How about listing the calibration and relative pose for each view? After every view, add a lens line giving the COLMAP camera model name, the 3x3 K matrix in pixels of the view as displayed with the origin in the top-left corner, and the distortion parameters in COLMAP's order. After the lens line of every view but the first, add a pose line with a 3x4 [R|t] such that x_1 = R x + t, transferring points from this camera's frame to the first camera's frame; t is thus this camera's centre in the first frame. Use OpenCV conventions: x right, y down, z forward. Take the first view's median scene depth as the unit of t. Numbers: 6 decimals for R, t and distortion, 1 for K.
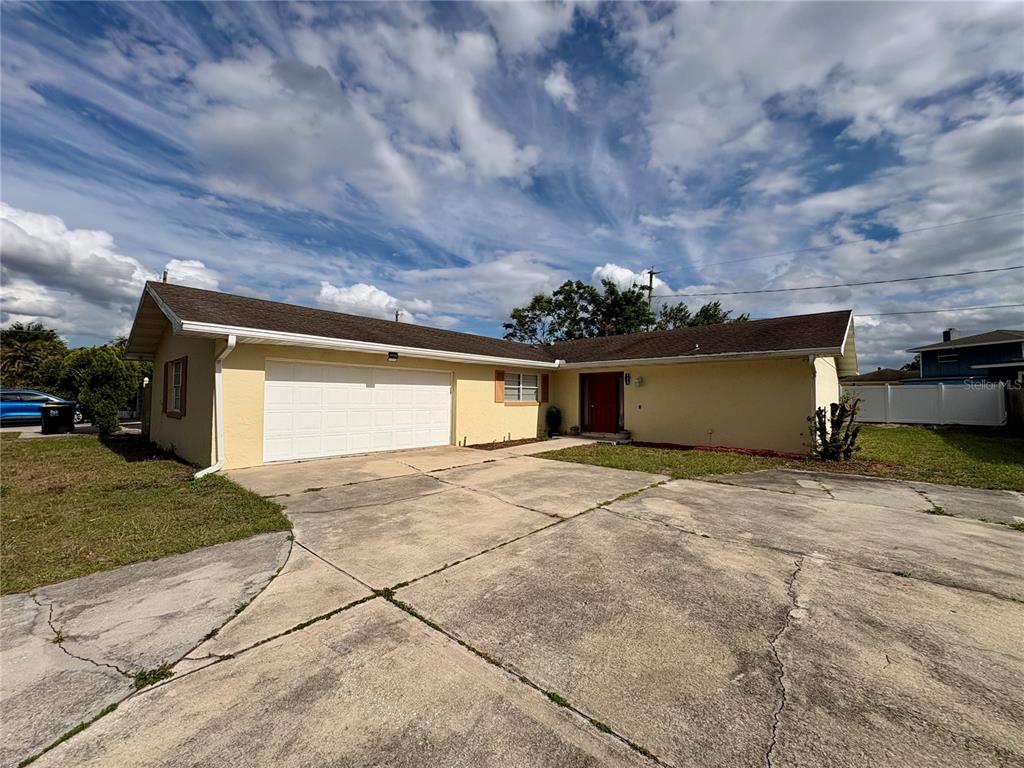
lens RADIAL K [[409.2, 0, 519.2], [0, 409.2, 380.2], [0, 0, 1]] dist [0.001720, -0.000287]
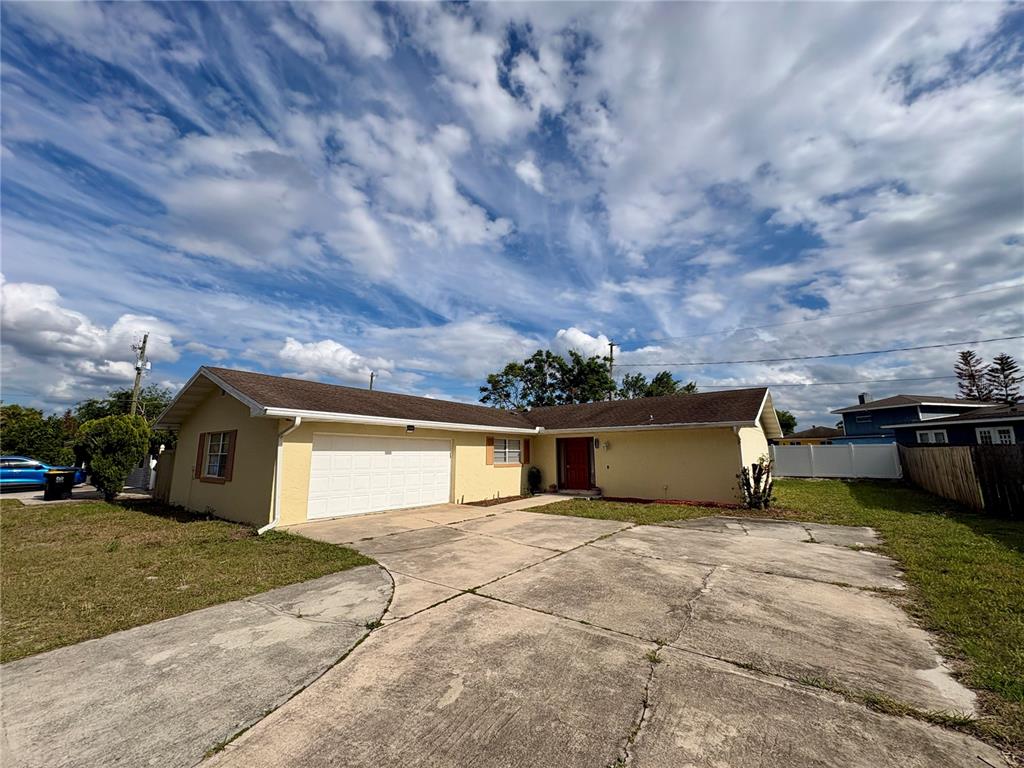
lens RADIAL K [[409.2, 0, 520.4], [0, 409.2, 386.7], [0, 0, 1]] dist [0.001720, -0.000287]
pose [[0.995992, 0.005838, 0.089247, -0.062914], [0.004975, 0.992706, -0.120458, -0.023461], [-0.089300, 0.120419, 0.988699, -0.172977]]
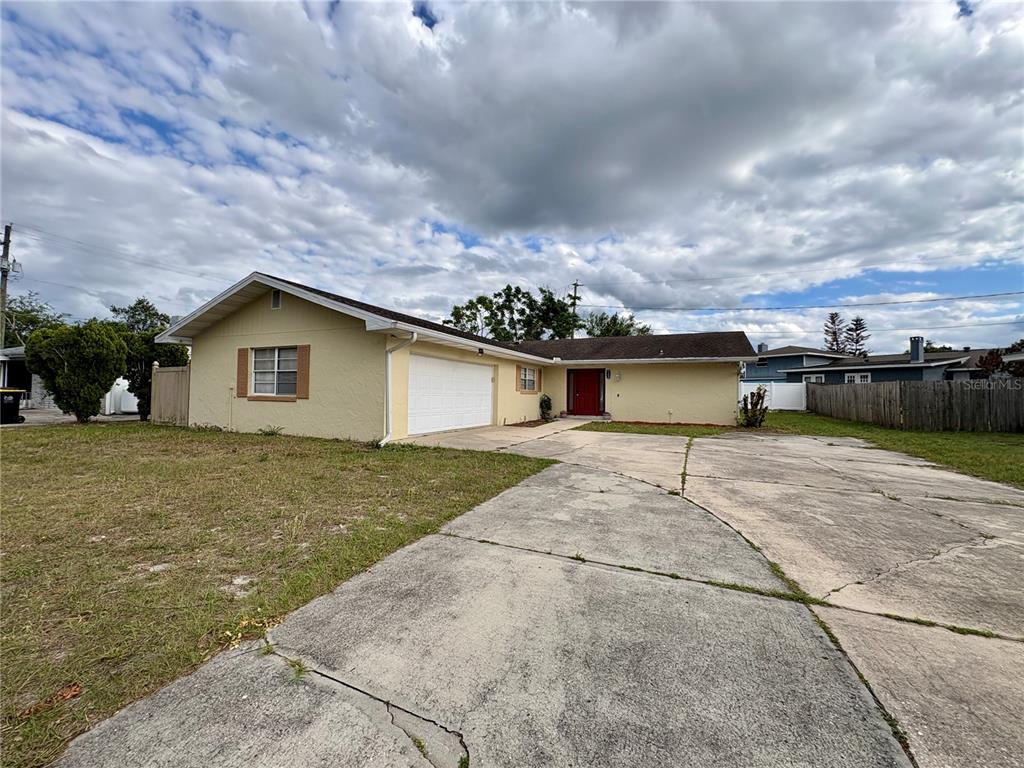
lens RADIAL K [[409.2, 0, 521.3], [0, 409.2, 381.8], [0, 0, 1]] dist [0.001720, -0.000287]
pose [[0.949592, 0.015990, 0.313081, -0.399441], [-0.021310, 0.999681, 0.013579, 0.009694], [-0.312764, -0.019566, 0.949629, -0.156066]]
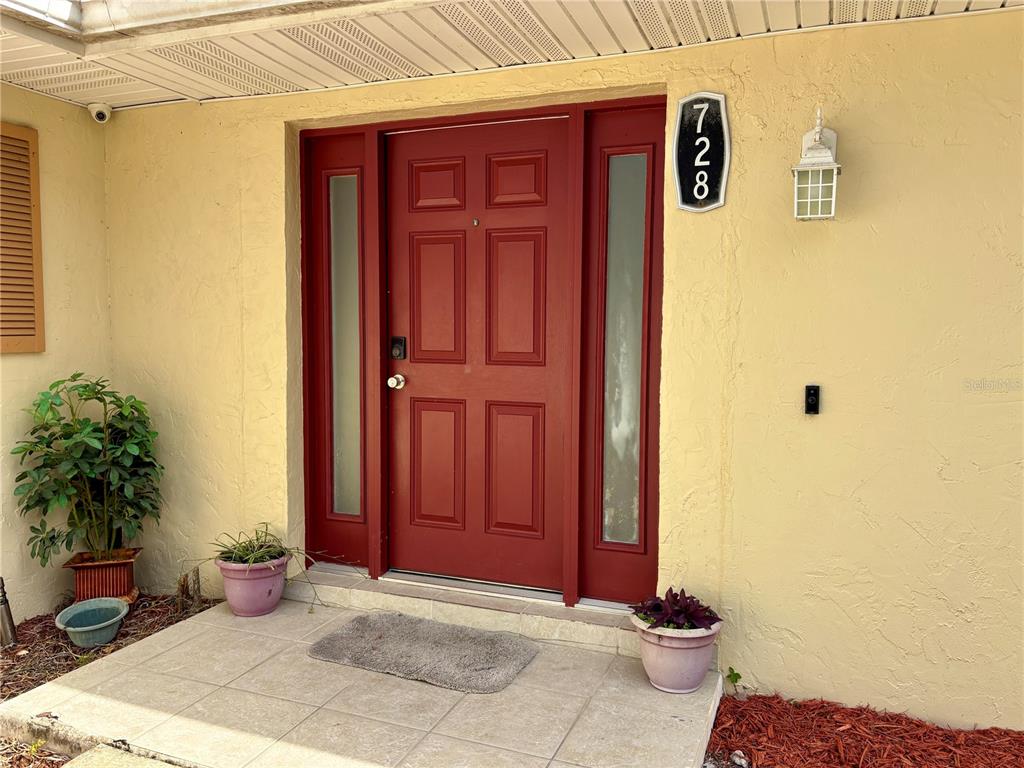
lens RADIAL K [[775.6, 0, 520.2], [0, 775.6, 367.2], [0, 0, 1]] dist [0.059717, -0.060680]
pose [[0.942530, -0.020192, 0.333511, 0.138962], [-0.016950, 0.993998, 0.108081, 0.032329], [-0.333692, -0.107523, 0.936530, 0.781847]]
